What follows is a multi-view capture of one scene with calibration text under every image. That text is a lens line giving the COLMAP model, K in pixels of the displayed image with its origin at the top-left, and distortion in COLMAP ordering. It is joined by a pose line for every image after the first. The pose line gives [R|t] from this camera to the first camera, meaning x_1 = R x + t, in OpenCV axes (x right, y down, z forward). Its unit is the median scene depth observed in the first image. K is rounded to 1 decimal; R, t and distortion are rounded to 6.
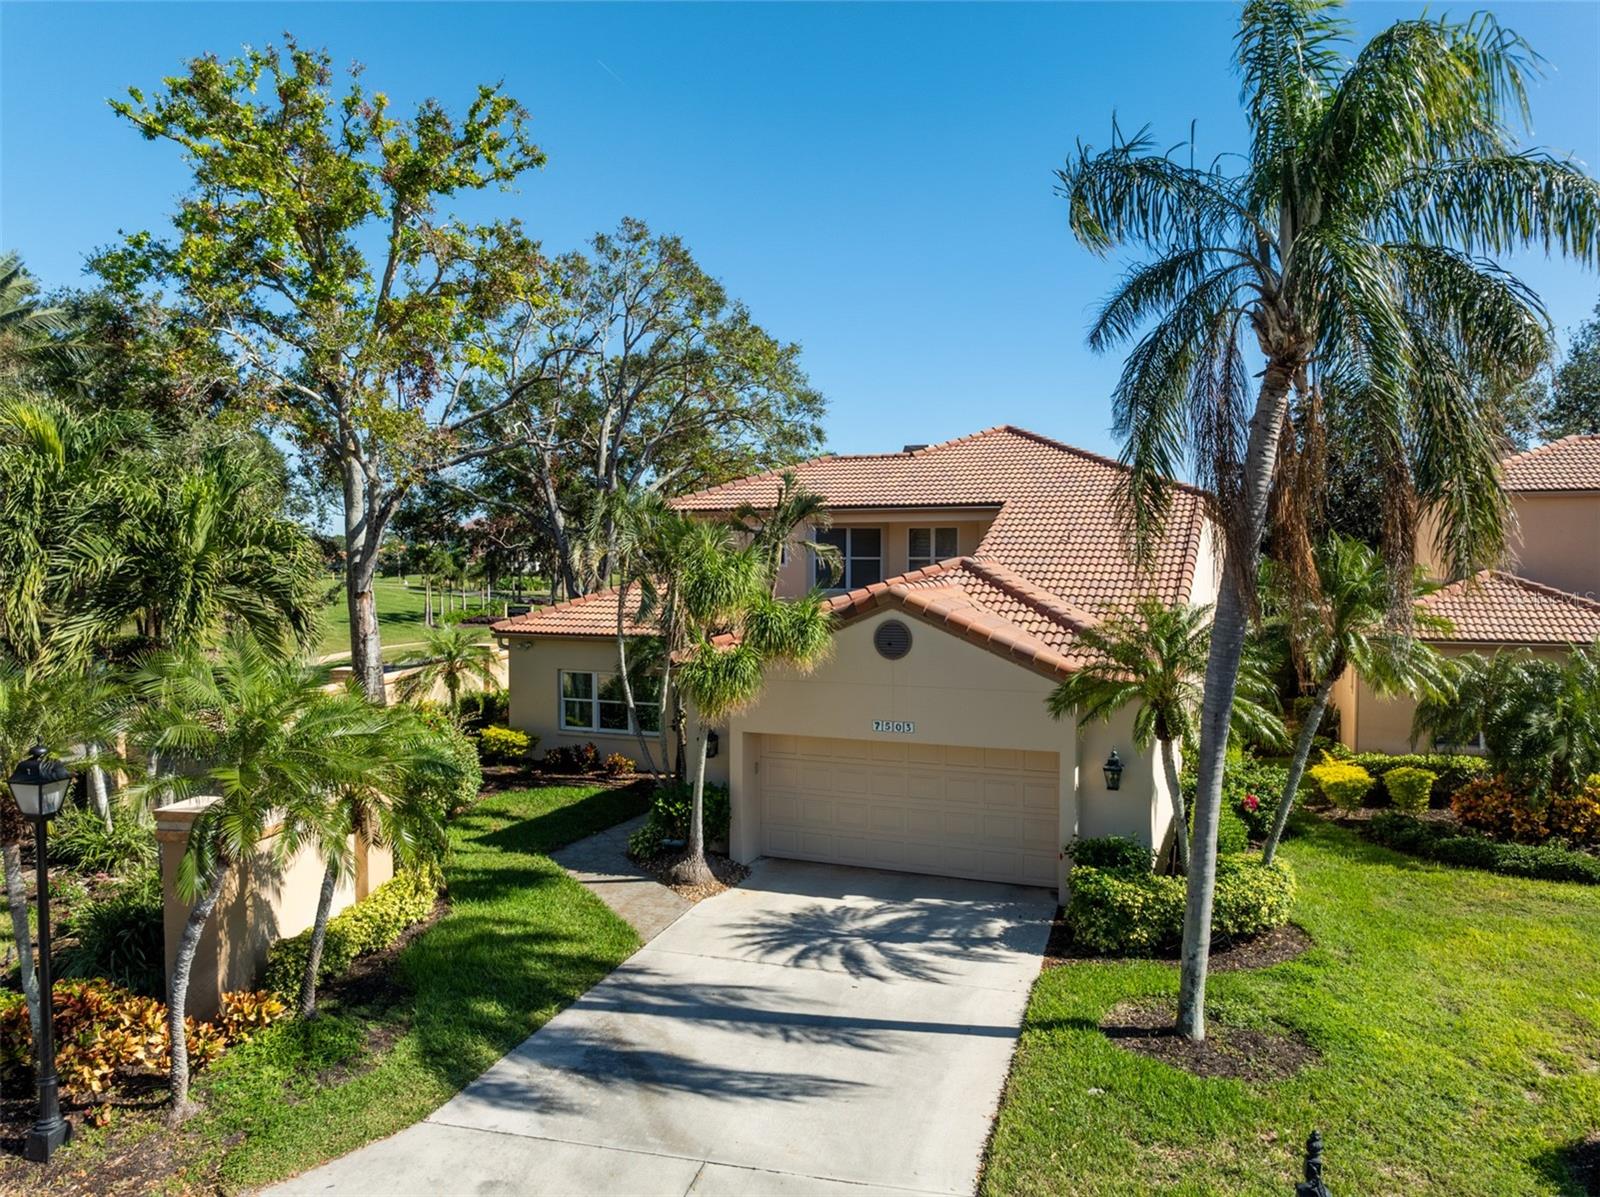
lens RADIAL K [[1127.4, 0, 806.6], [0, 1127.4, 595.8], [0, 0, 1]] dist [-0.023568, 0.007414]
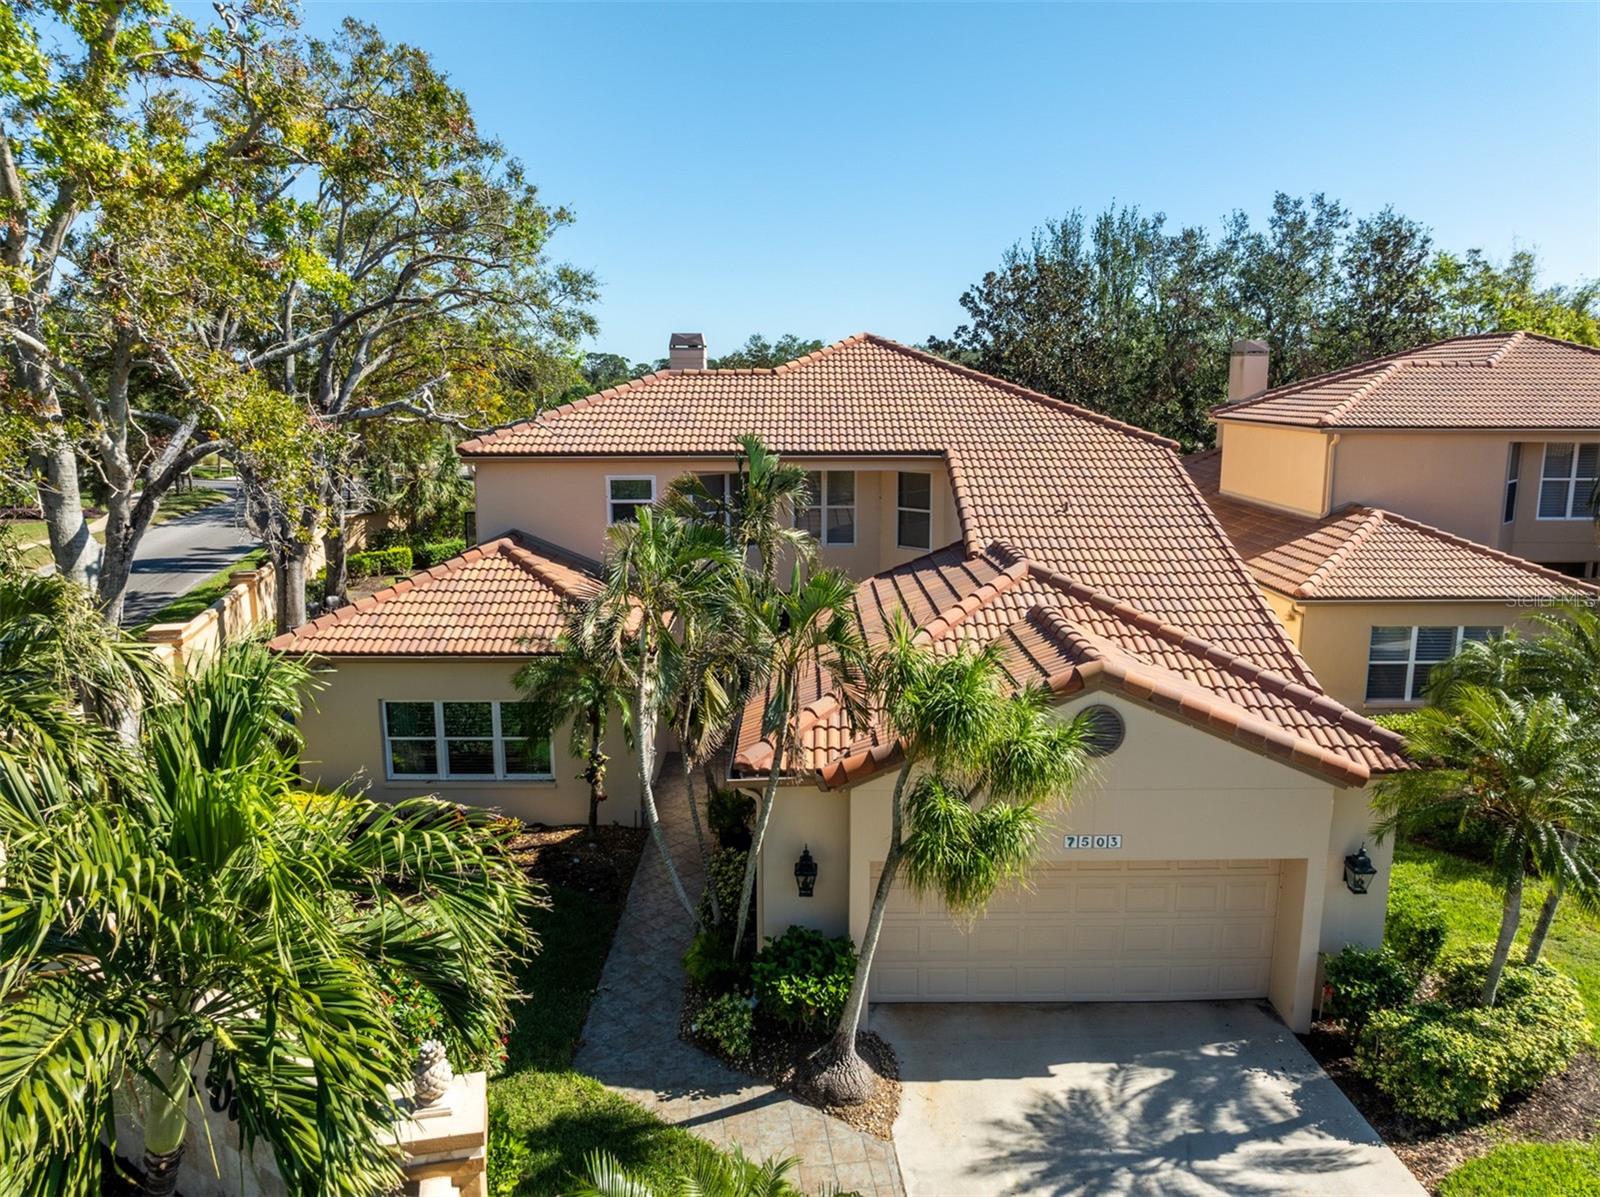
lens RADIAL K [[1127.4, 0, 794.1], [0, 1127.4, 603.0], [0, 0, 1]] dist [-0.023568, 0.007414]
pose [[0.927297, -0.076804, 0.366363, -0.401789], [0.016566, 0.986186, 0.164814, -0.182941], [-0.373960, -0.146762, 0.915759, 0.422176]]
